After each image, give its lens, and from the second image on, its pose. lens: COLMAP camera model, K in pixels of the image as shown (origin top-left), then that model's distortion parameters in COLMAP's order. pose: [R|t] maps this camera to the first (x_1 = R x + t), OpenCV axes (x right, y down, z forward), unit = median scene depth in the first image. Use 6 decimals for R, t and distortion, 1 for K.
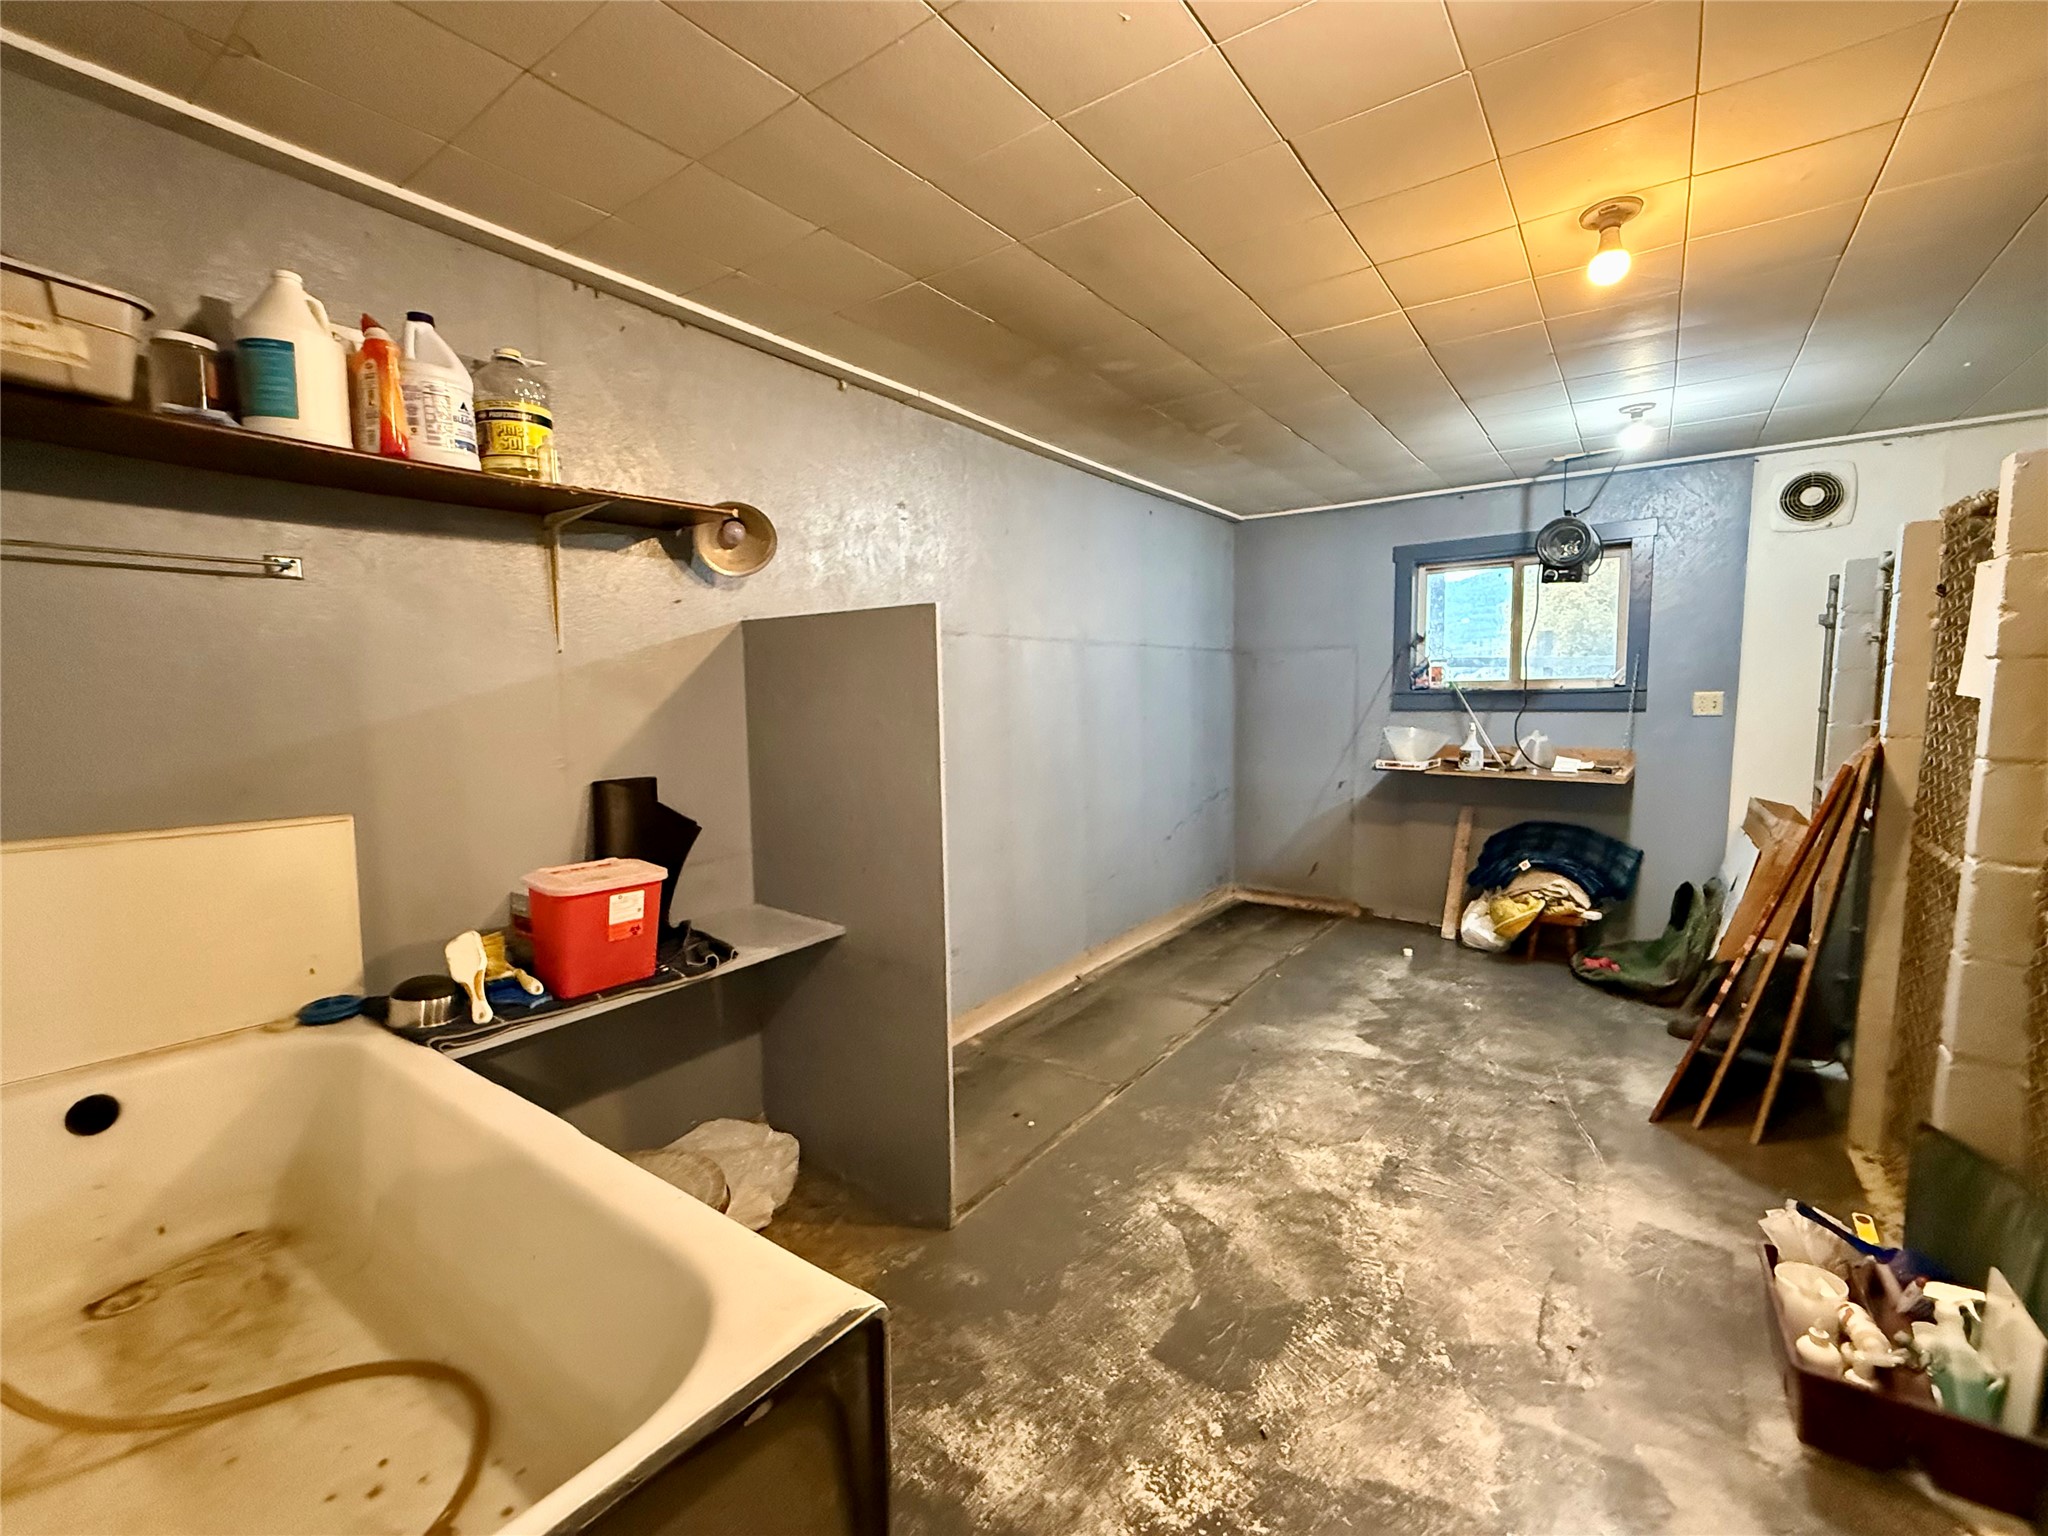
lens RADIAL K [[868.1, 0, 1022.9], [0, 868.1, 769.8], [0, 0, 1]] dist [0.000219, 0.000080]
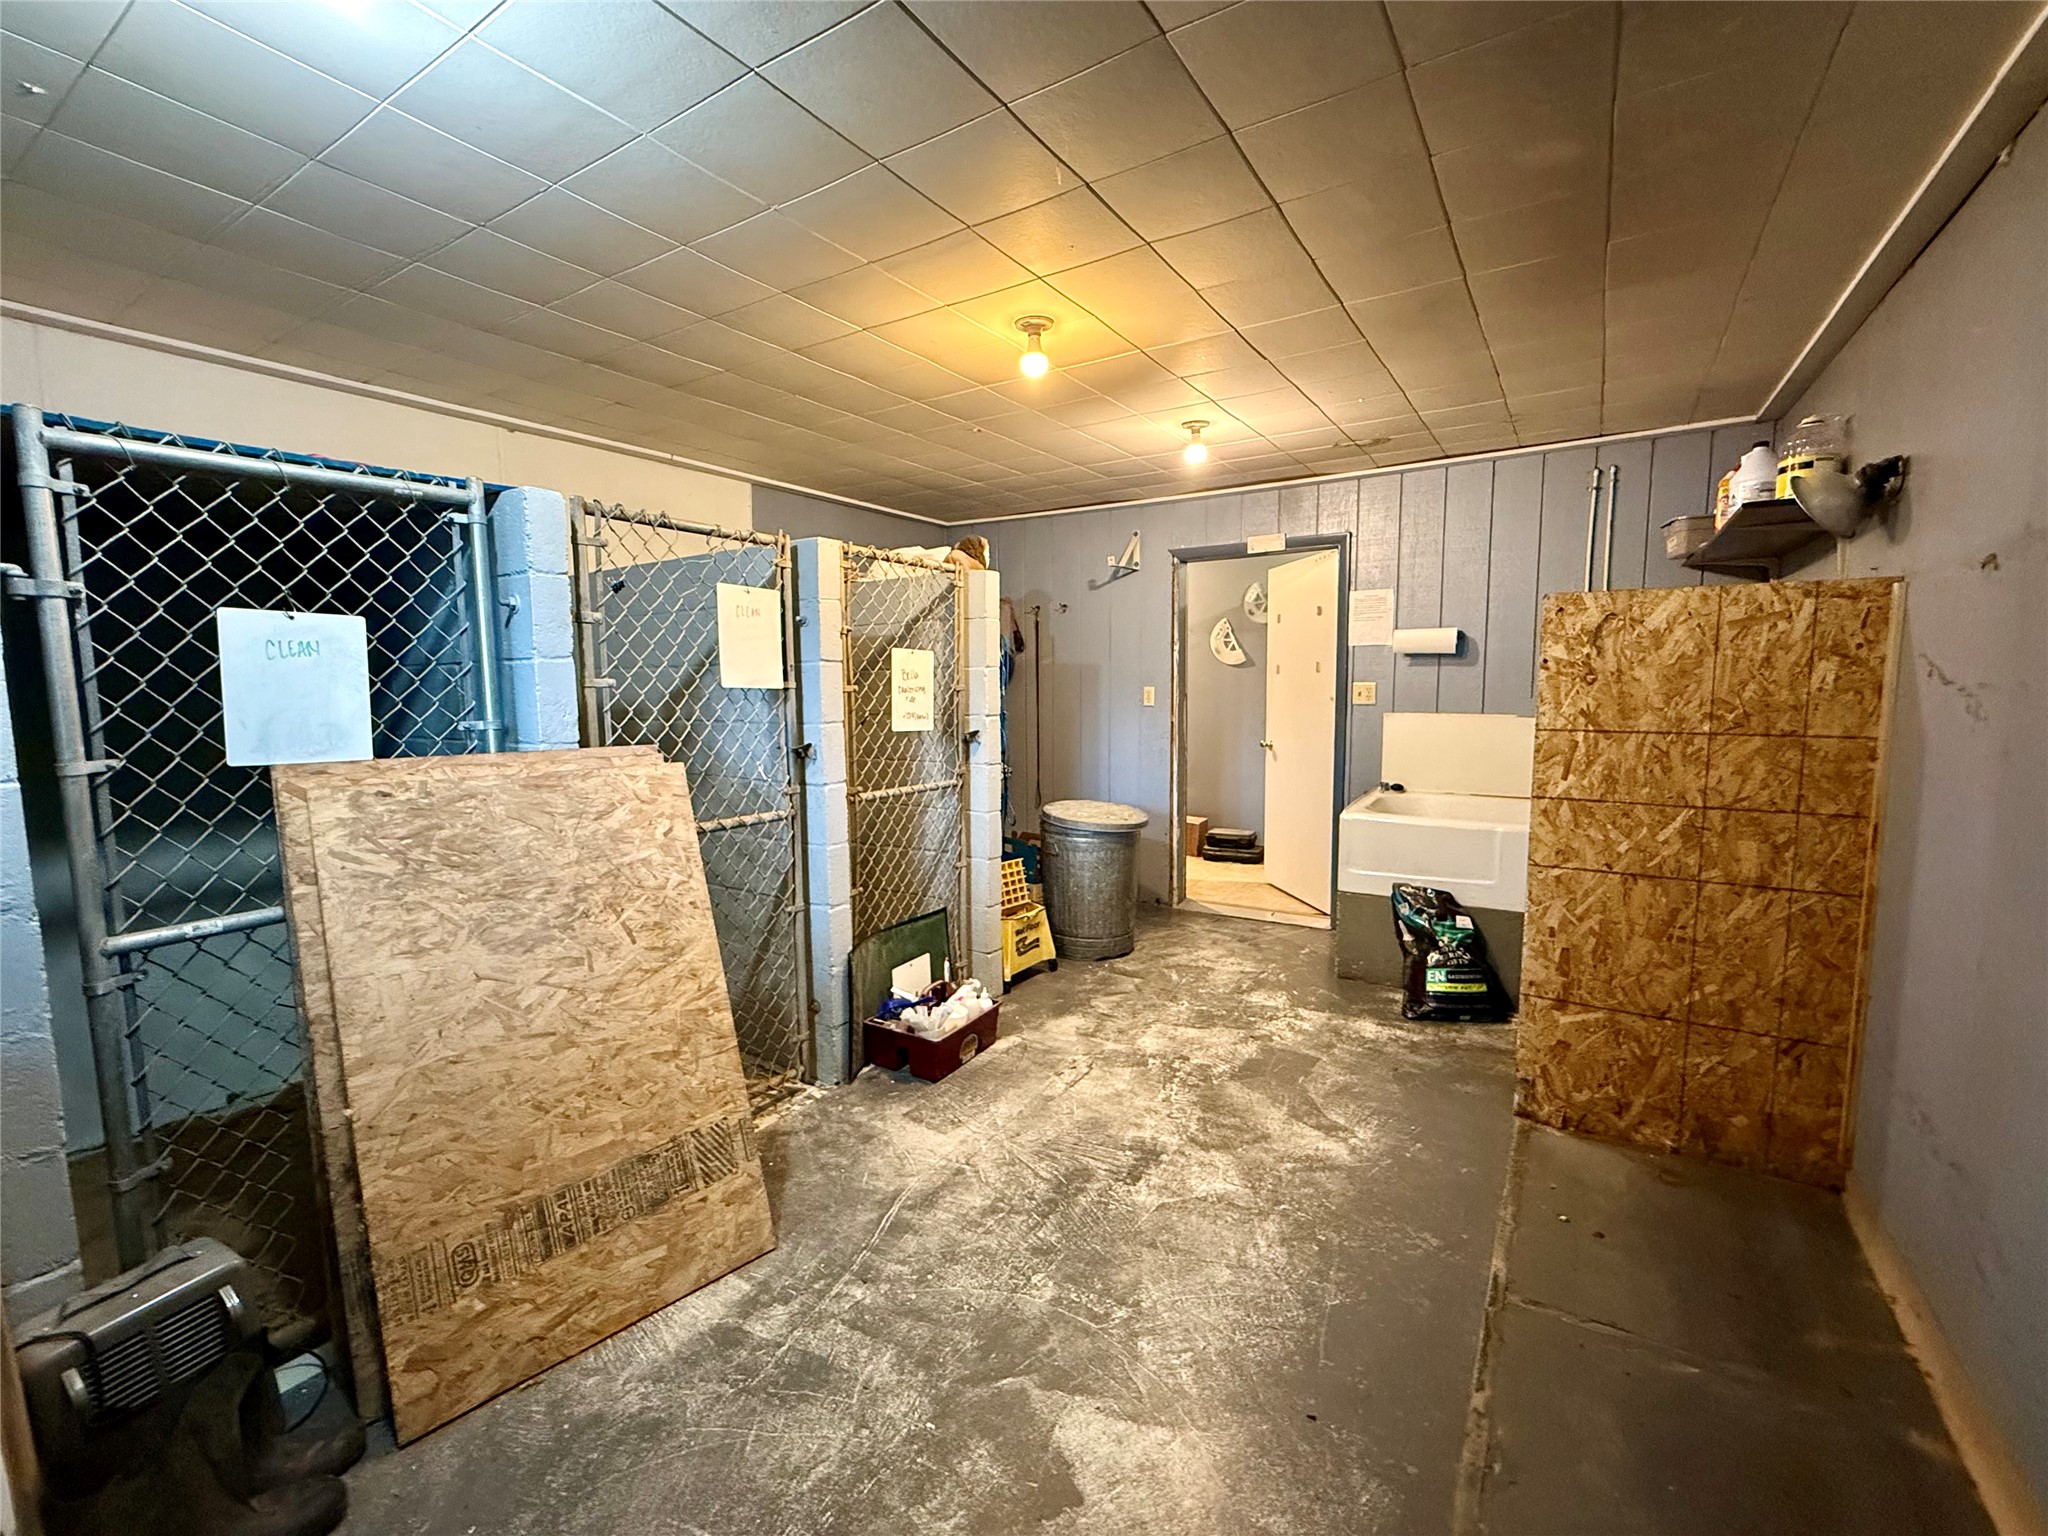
lens RADIAL K [[868.1, 0, 1028.4], [0, 868.1, 767.6], [0, 0, 1]] dist [0.000219, 0.000080]
pose [[-0.998065, 0.026332, -0.056327, 0.606244], [0.014607, 0.979843, 0.199234, -0.180977], [0.060438, 0.198025, -0.978332, 1.910064]]
